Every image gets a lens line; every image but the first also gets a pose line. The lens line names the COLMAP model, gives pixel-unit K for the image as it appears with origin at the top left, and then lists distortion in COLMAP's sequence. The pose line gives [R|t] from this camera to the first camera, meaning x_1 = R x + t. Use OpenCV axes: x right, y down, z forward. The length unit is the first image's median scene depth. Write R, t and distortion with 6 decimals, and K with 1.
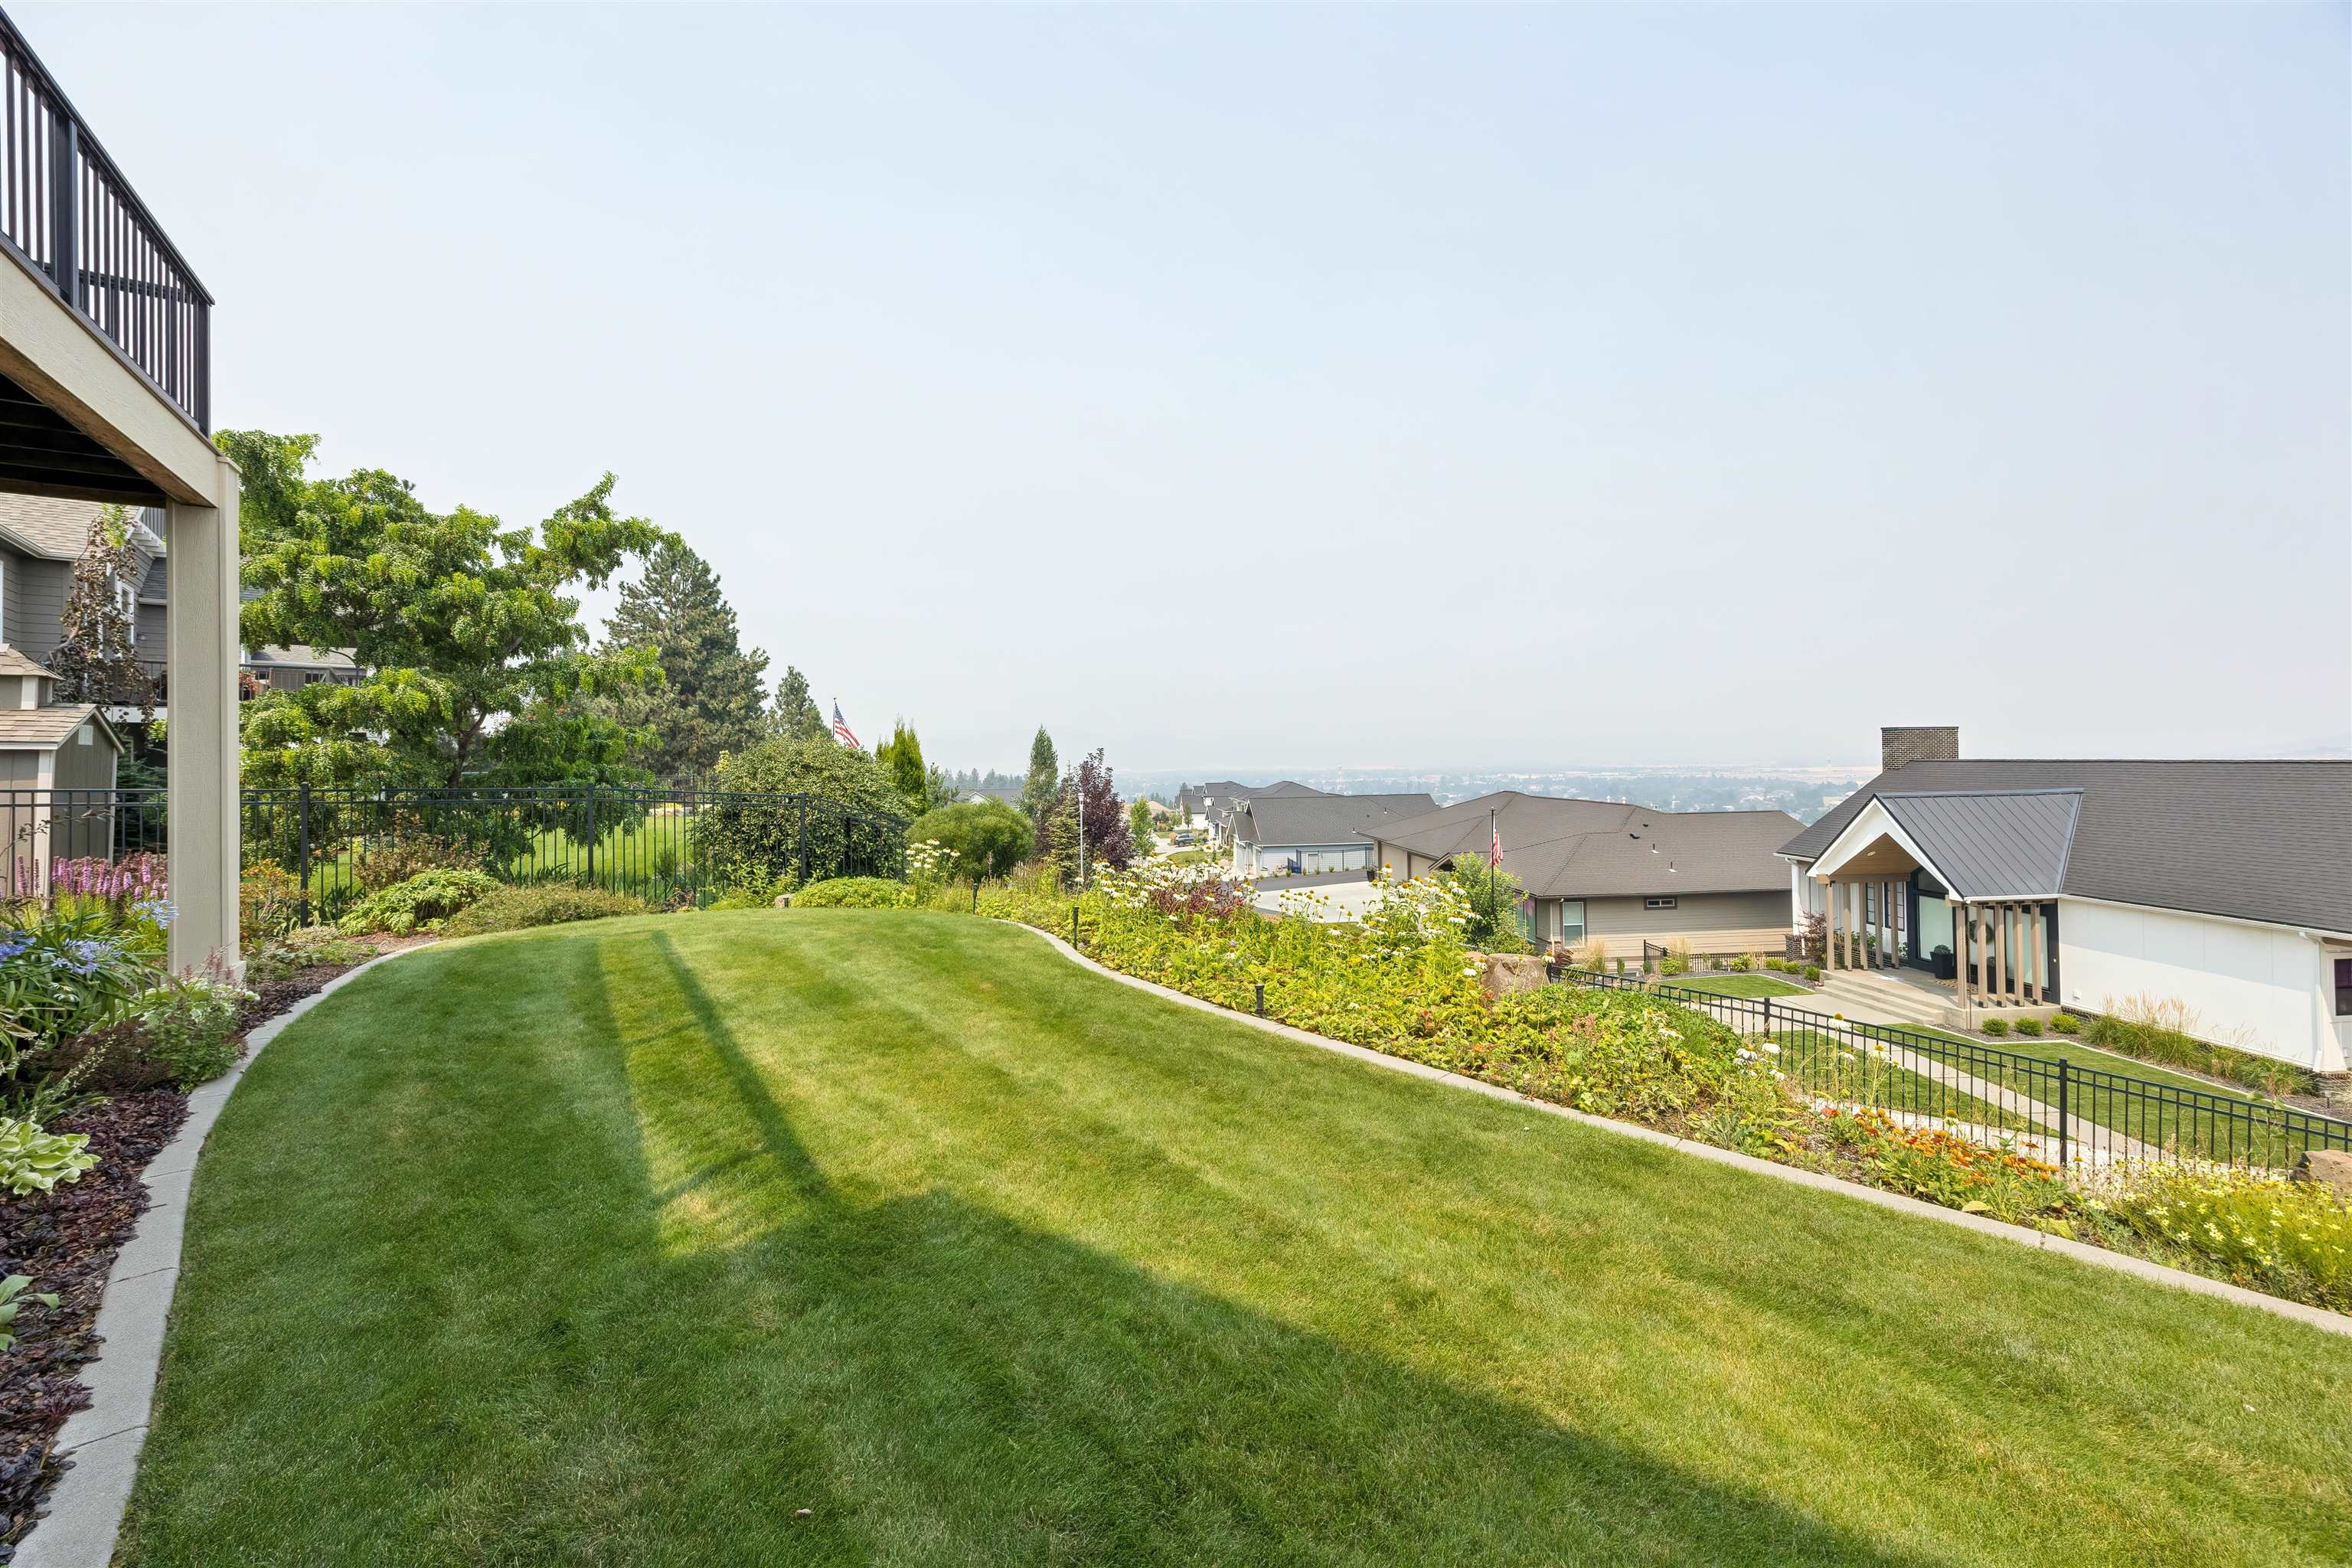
lens RADIAL K [[898.0, 0, 1182.6], [0, 898.0, 770.9], [0, 0, 1]] dist [0.009376, -0.000108]
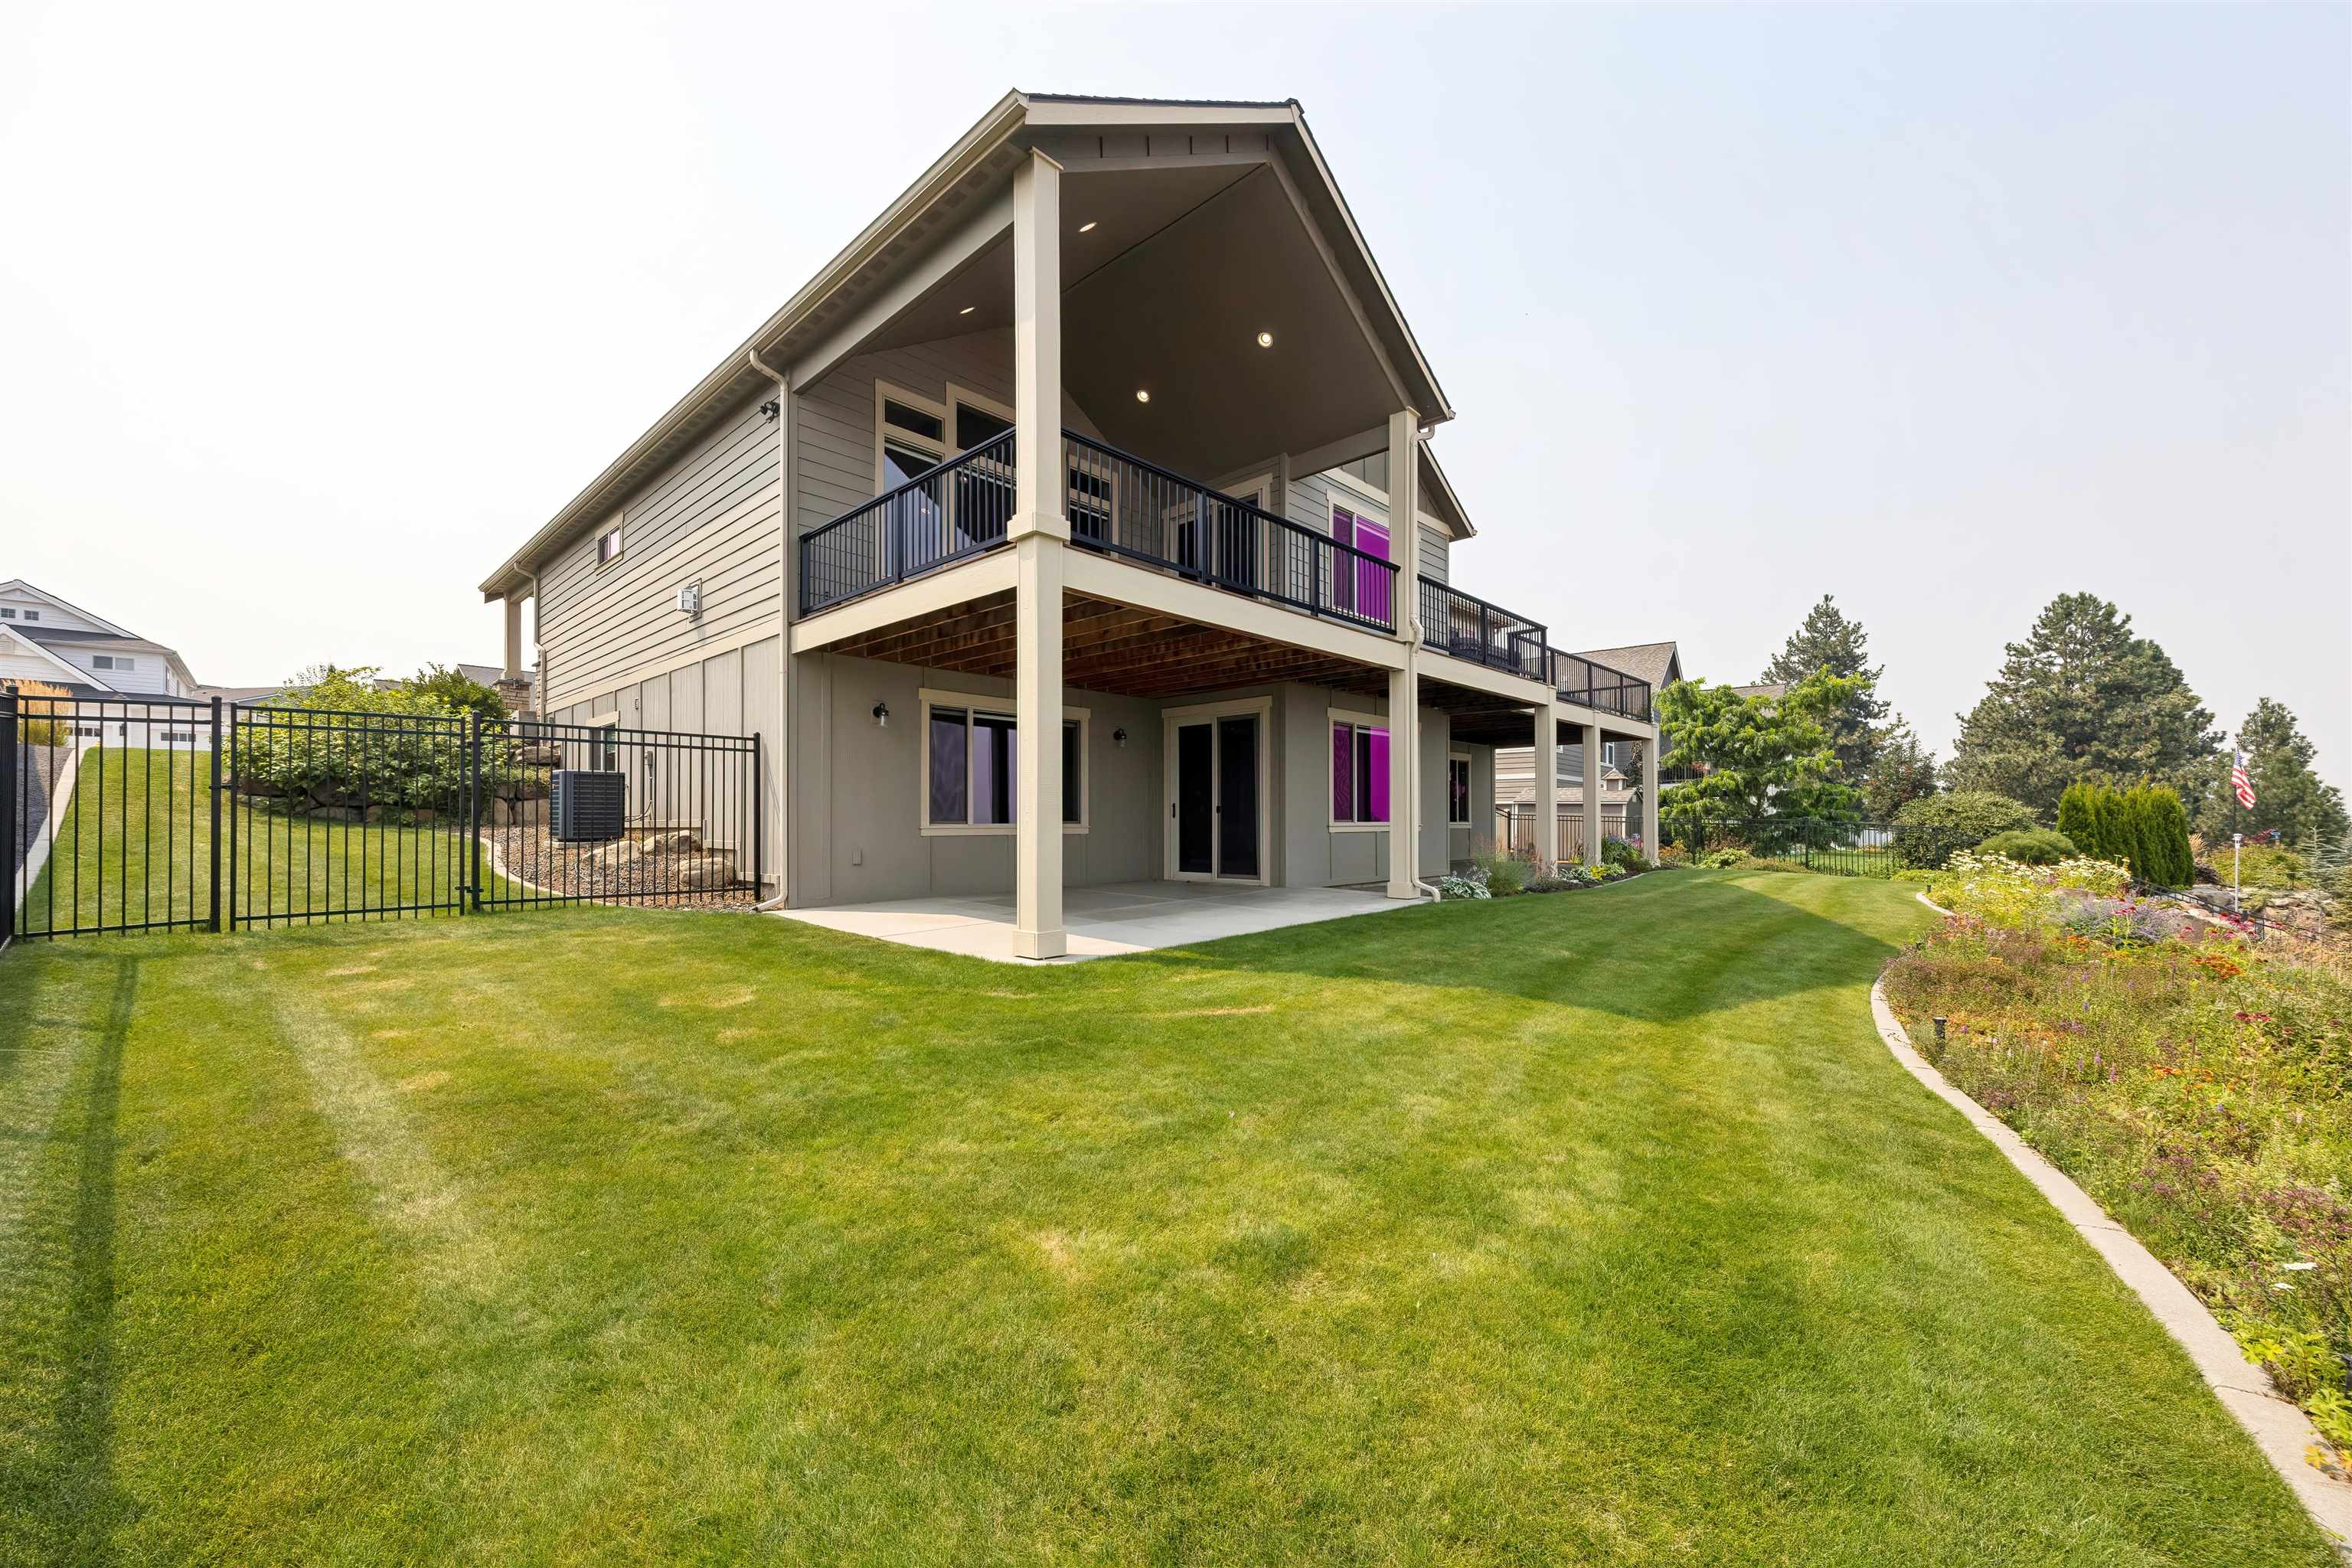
lens RADIAL K [[898.5, 0, 1193.4], [0, 898.5, 786.2], [0, 0, 1]] dist [0.011489, -0.000072]
pose [[0.215238, -0.028422, -0.976148, 0.210950], [-0.013890, 0.999386, -0.032161, 0.005613], [0.976463, 0.020482, 0.214712, -0.162684]]
